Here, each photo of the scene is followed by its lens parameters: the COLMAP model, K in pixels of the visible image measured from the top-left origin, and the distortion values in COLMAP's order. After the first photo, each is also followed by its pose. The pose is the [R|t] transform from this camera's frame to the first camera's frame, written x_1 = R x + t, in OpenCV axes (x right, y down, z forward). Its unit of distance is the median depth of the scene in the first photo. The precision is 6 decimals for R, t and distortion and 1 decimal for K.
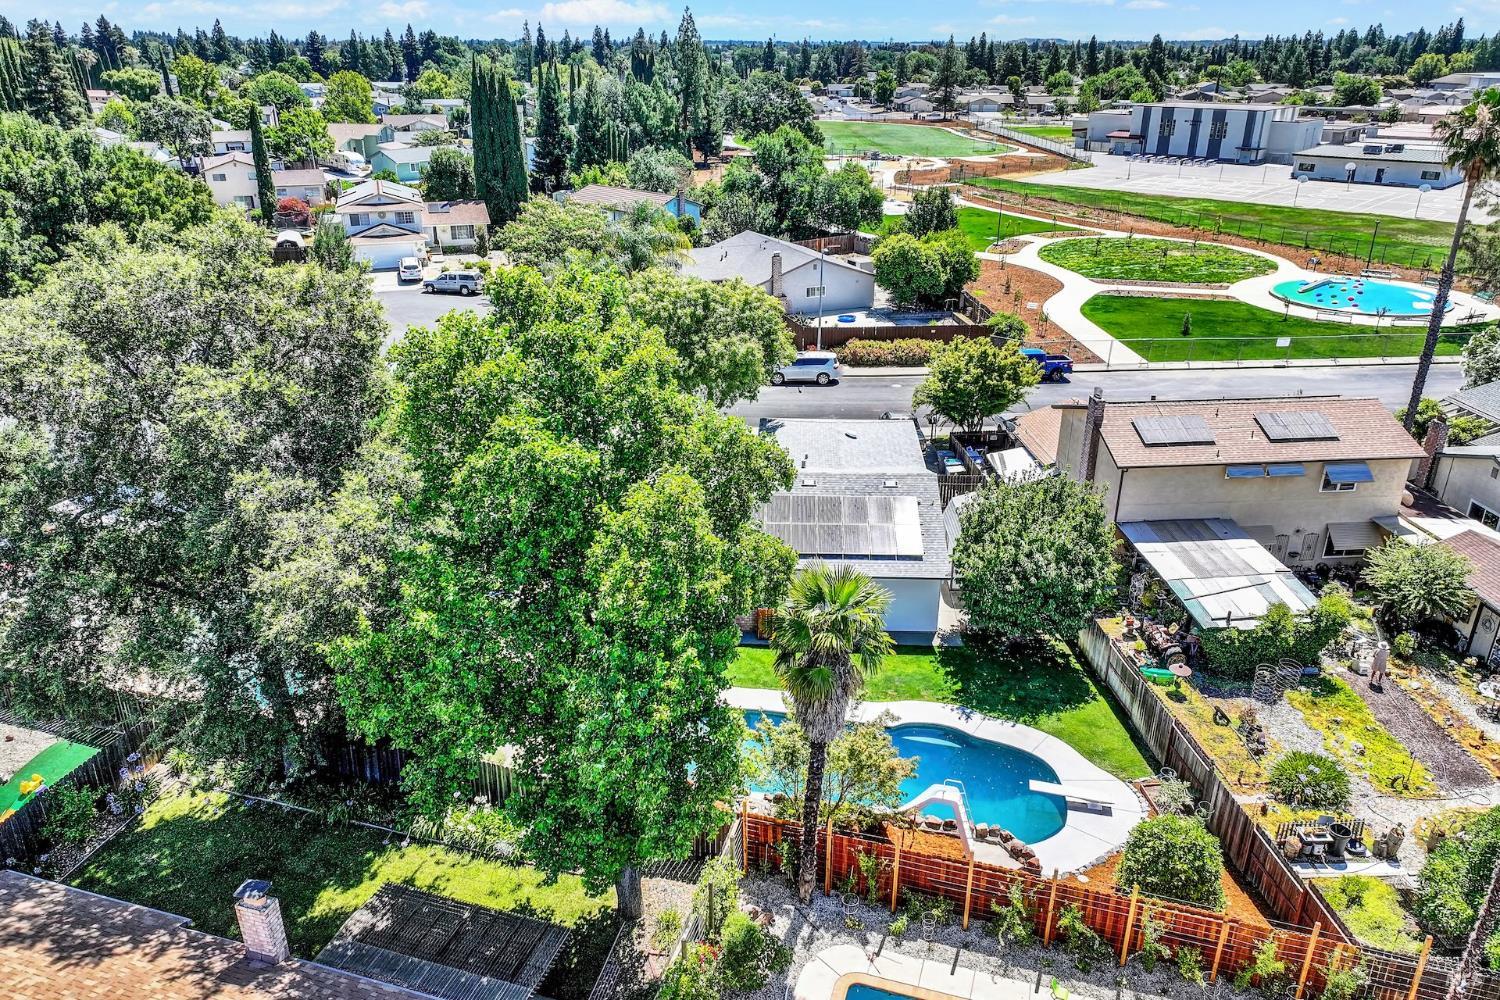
lens RADIAL K [[1051.1, 0, 754.3], [0, 1051.1, 496.9], [0, 0, 1]] dist [-0.009087, 0.019535]
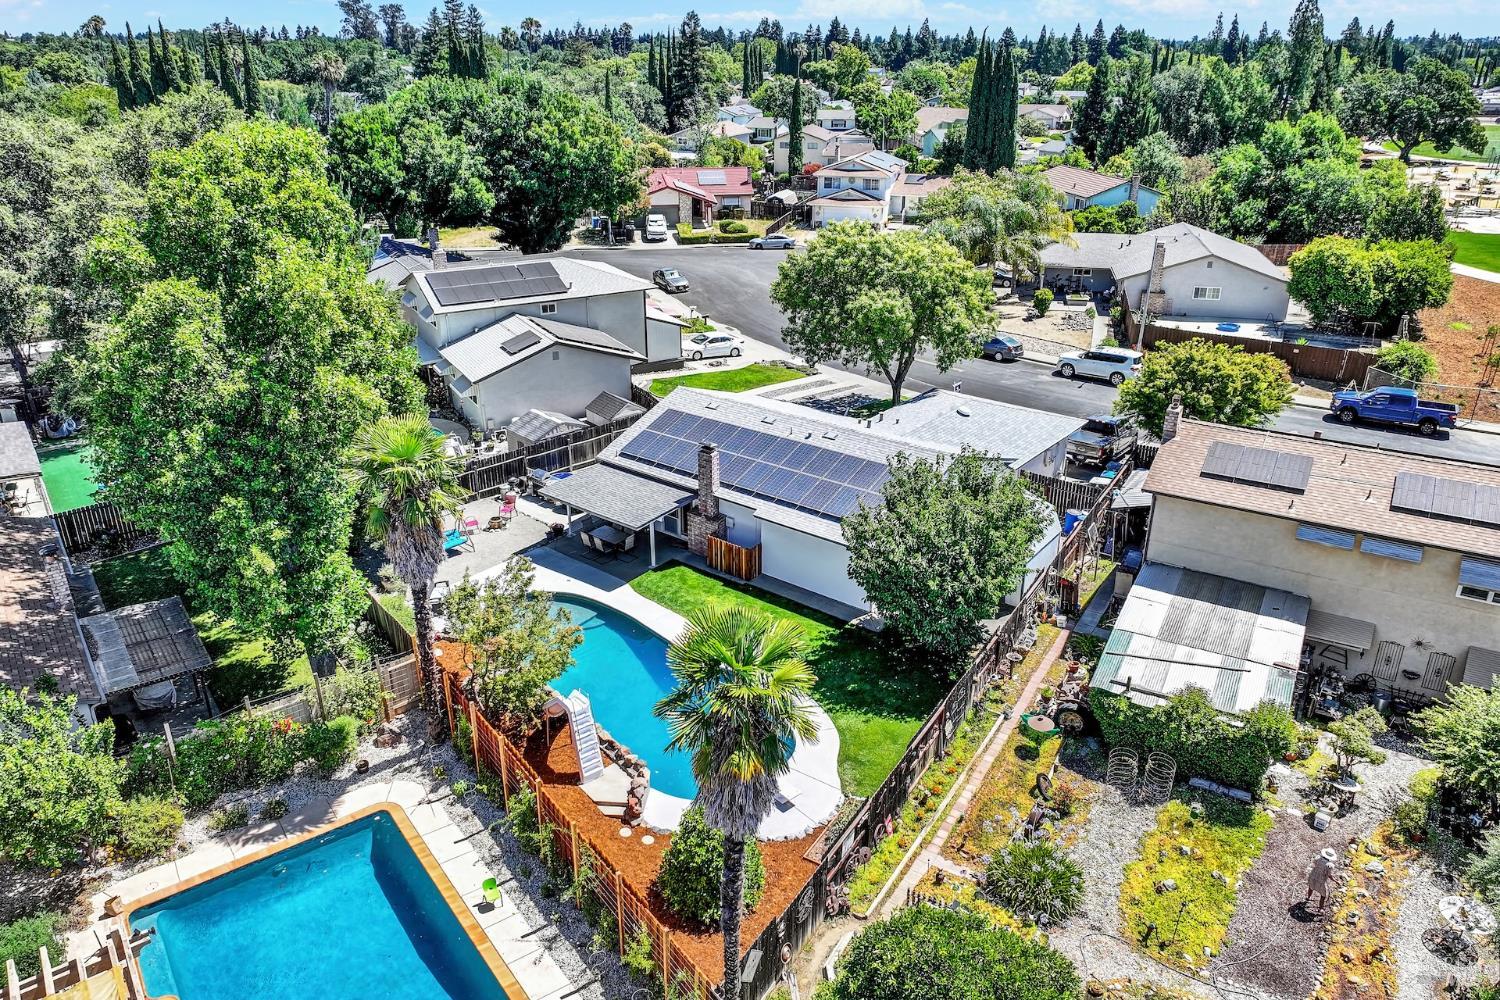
lens RADIAL K [[1051.1, 0, 754.0], [0, 1051.1, 505.2], [0, 0, 1]] dist [-0.009087, 0.019535]
pose [[0.807277, 0.234300, -0.541671, 0.272723], [-0.231550, 0.969968, 0.074471, -0.003544], [0.542852, 0.065305, 0.837286, 0.082297]]
